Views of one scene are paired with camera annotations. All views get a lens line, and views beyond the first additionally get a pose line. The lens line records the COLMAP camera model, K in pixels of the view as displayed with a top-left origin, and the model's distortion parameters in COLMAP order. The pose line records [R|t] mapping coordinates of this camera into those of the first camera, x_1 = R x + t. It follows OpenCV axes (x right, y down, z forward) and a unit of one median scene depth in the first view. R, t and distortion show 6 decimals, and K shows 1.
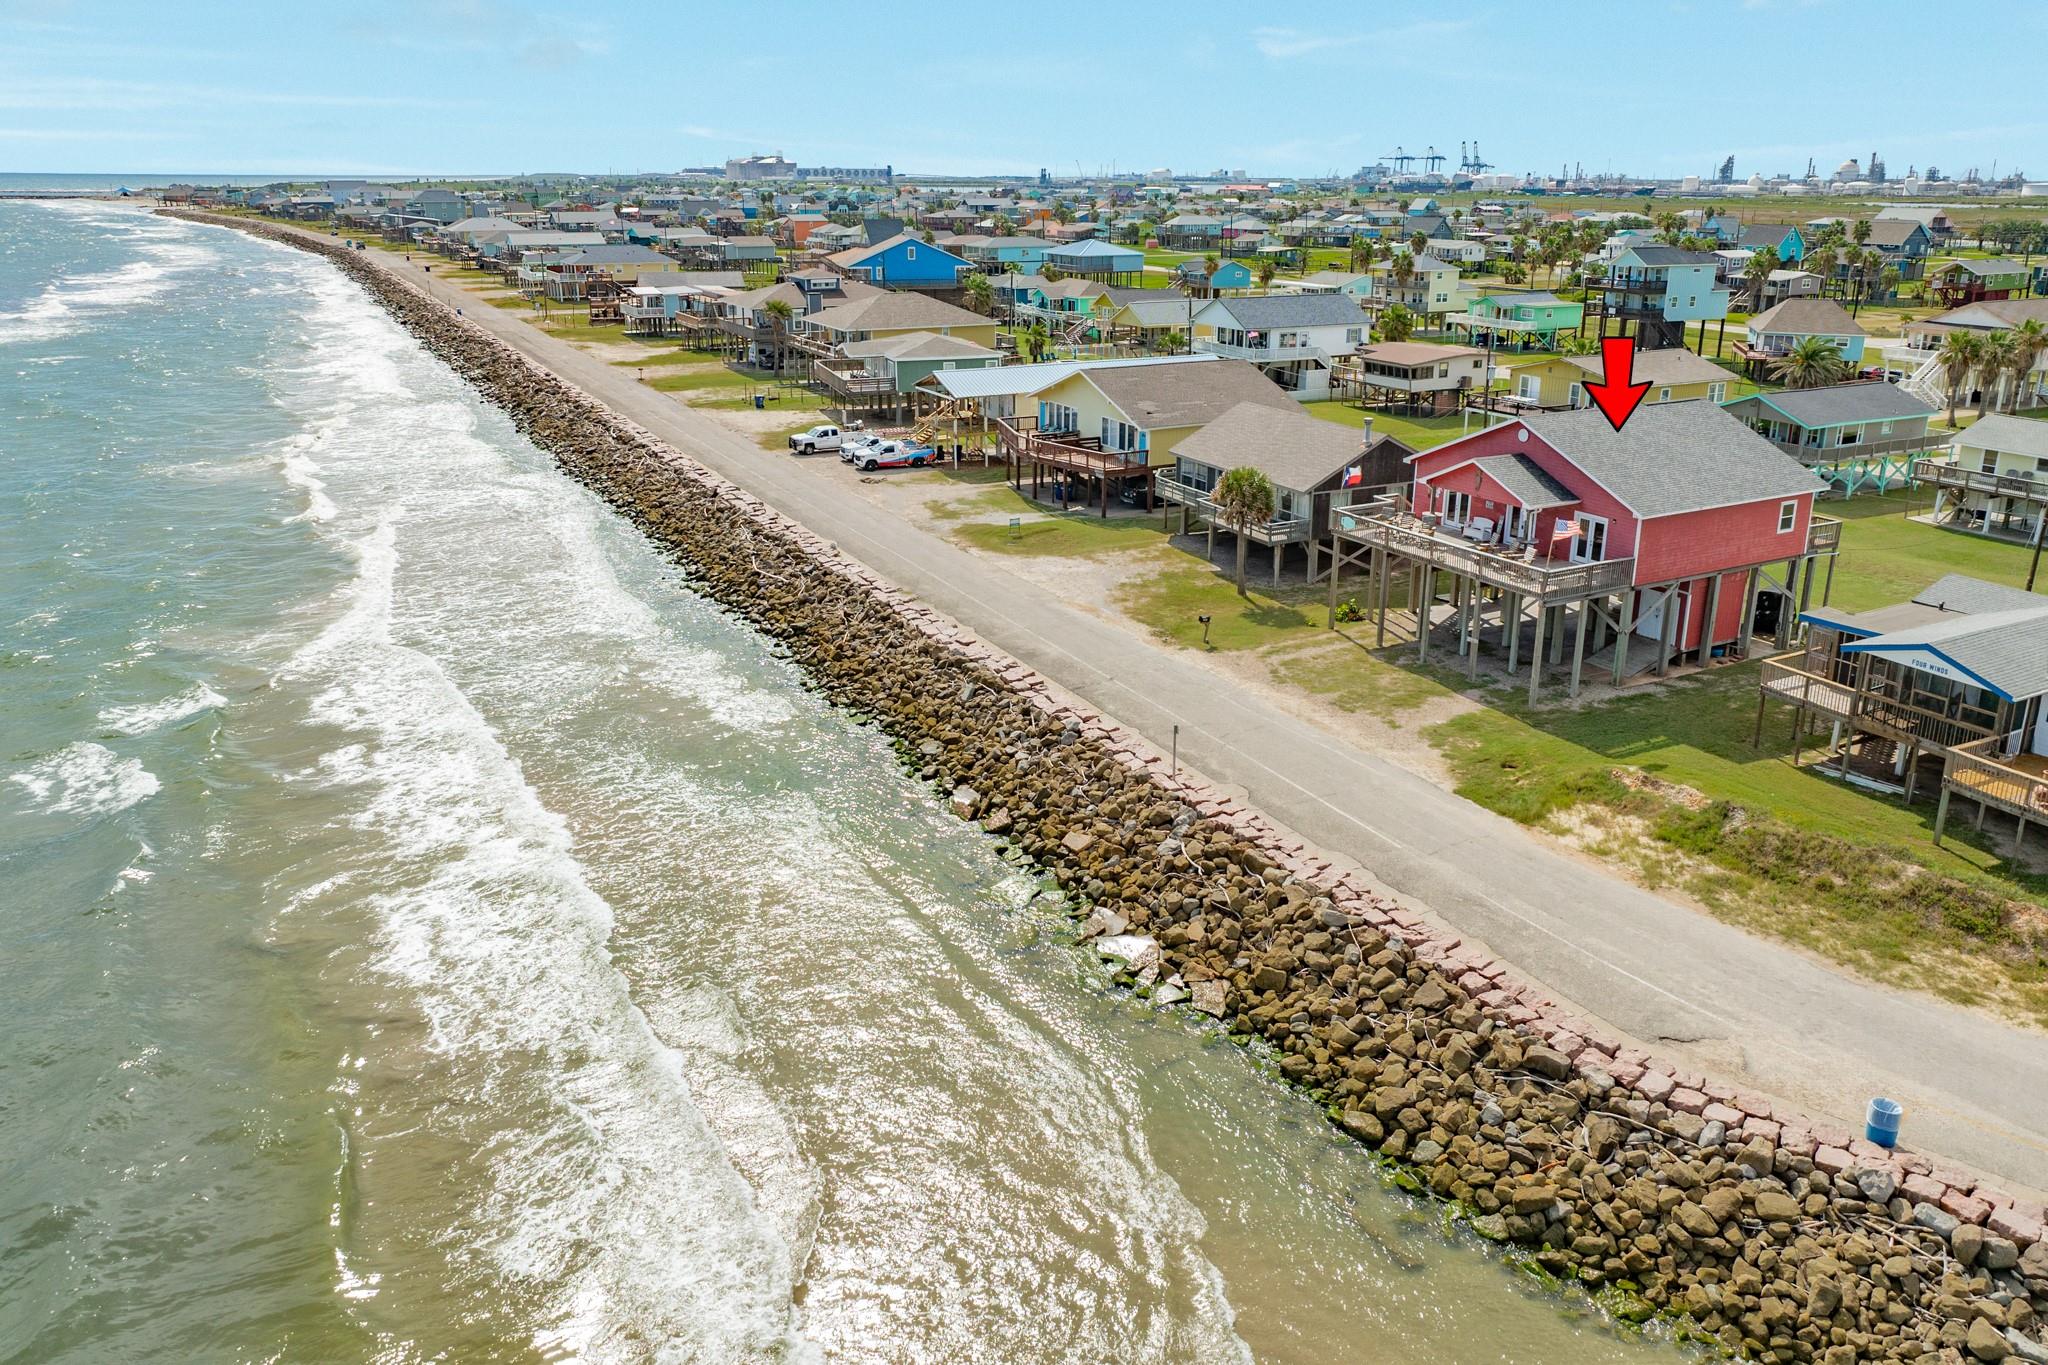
lens RADIAL K [[1496.3, 0, 1023.8], [0, 1496.3, 565.0], [0, 0, 1]] dist [-0.004936, -0.005586]
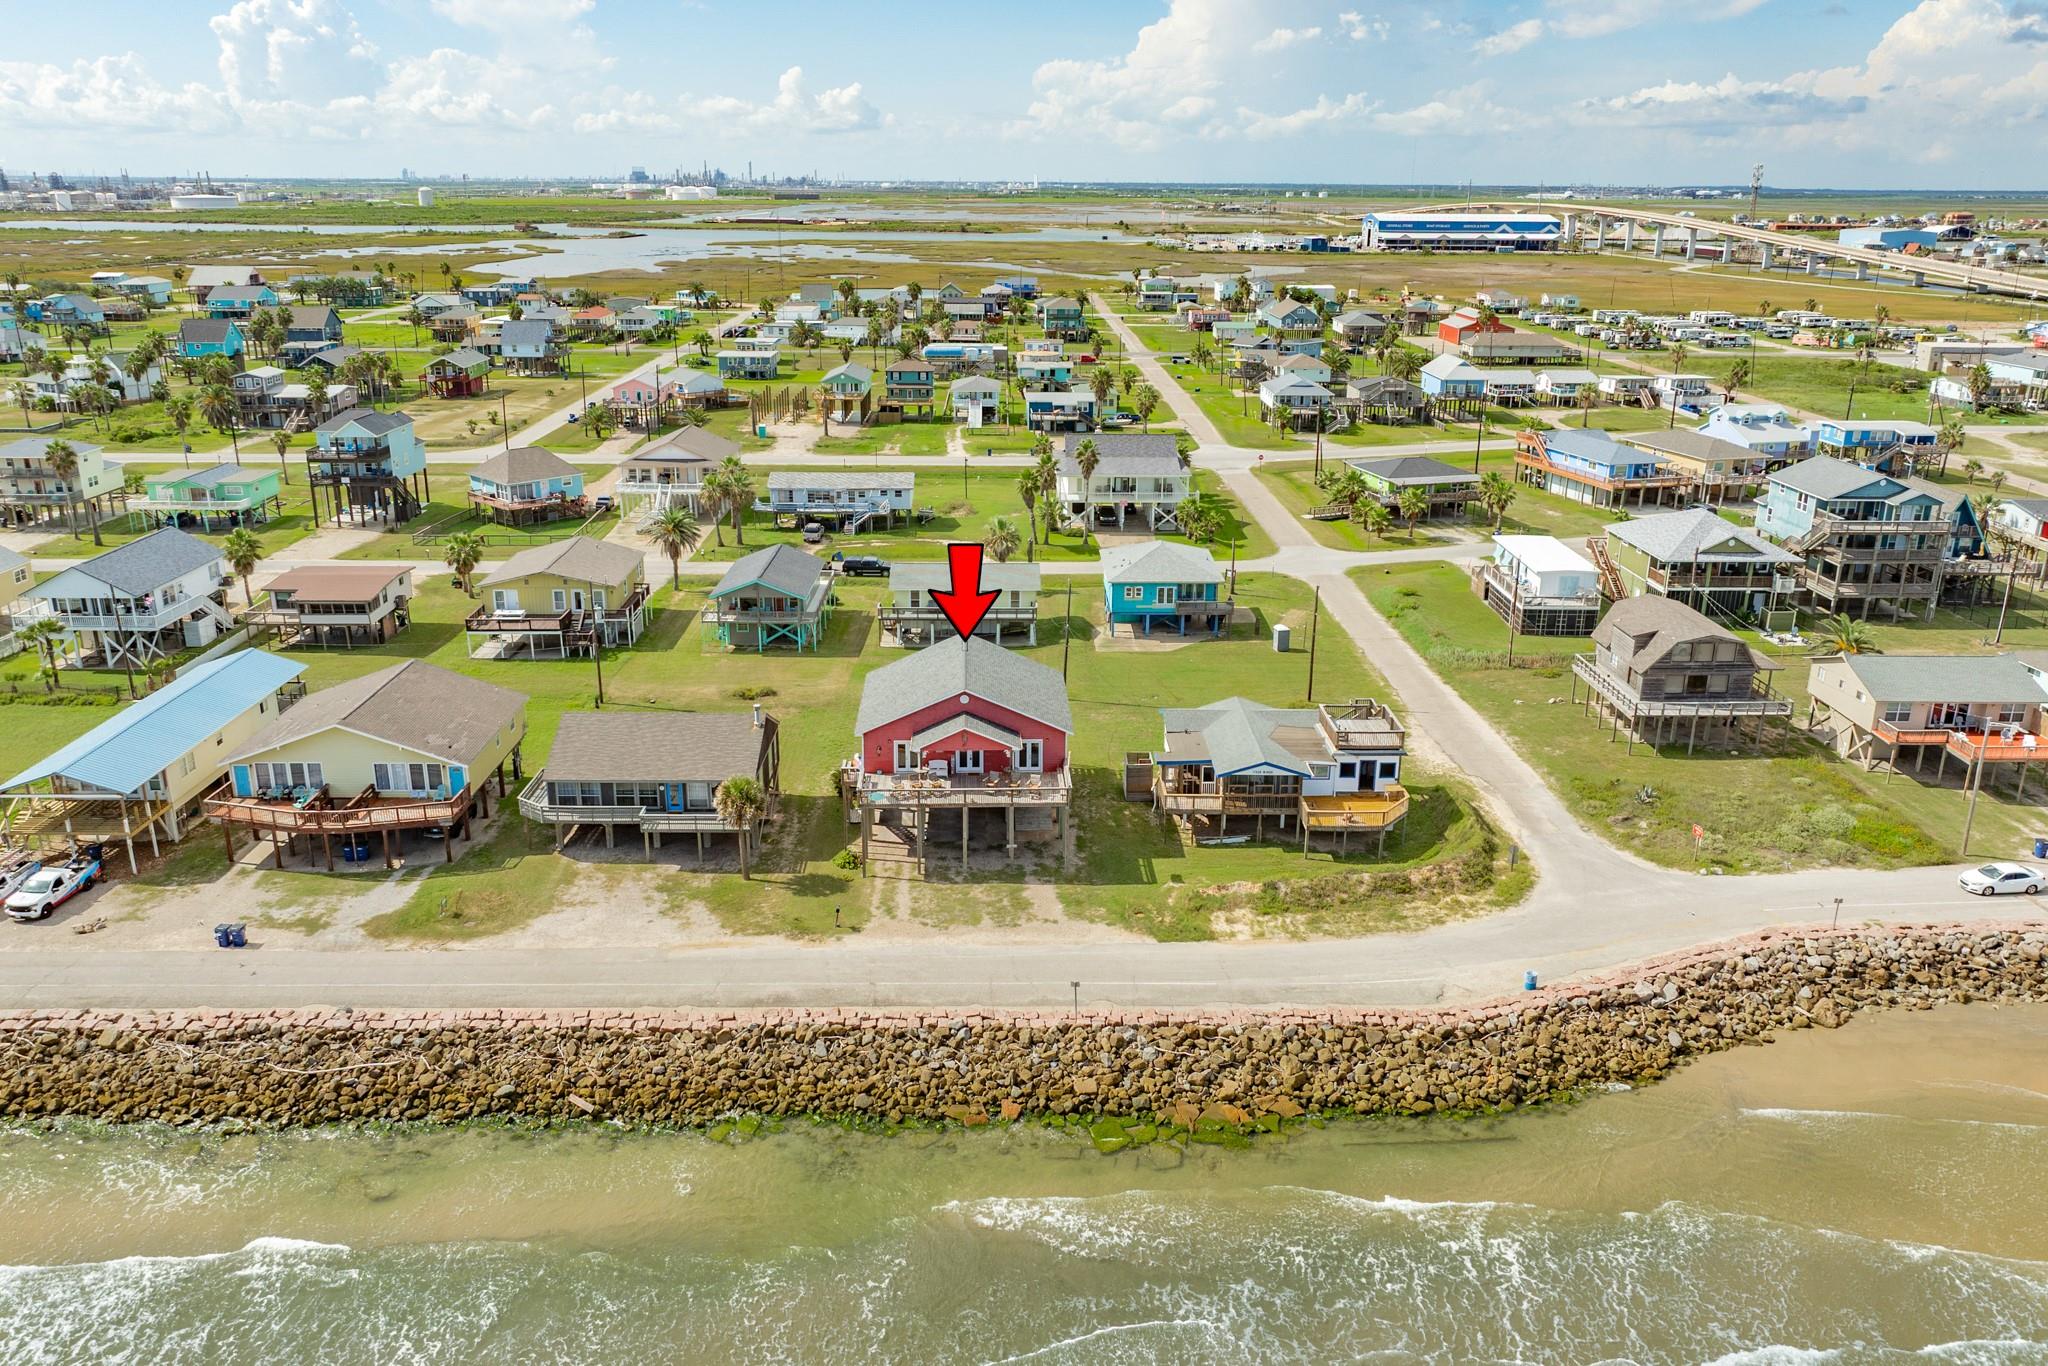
lens RADIAL K [[1496.3, 0, 1023.8], [0, 1496.3, 565.5], [0, 0, 1]] dist [-0.004936, -0.005586]
pose [[0.473751, -0.227122, 0.850868, -1.059795], [0.236227, 0.963537, 0.125669, -0.476009], [-0.848385, 0.141462, 0.510129, 0.223108]]
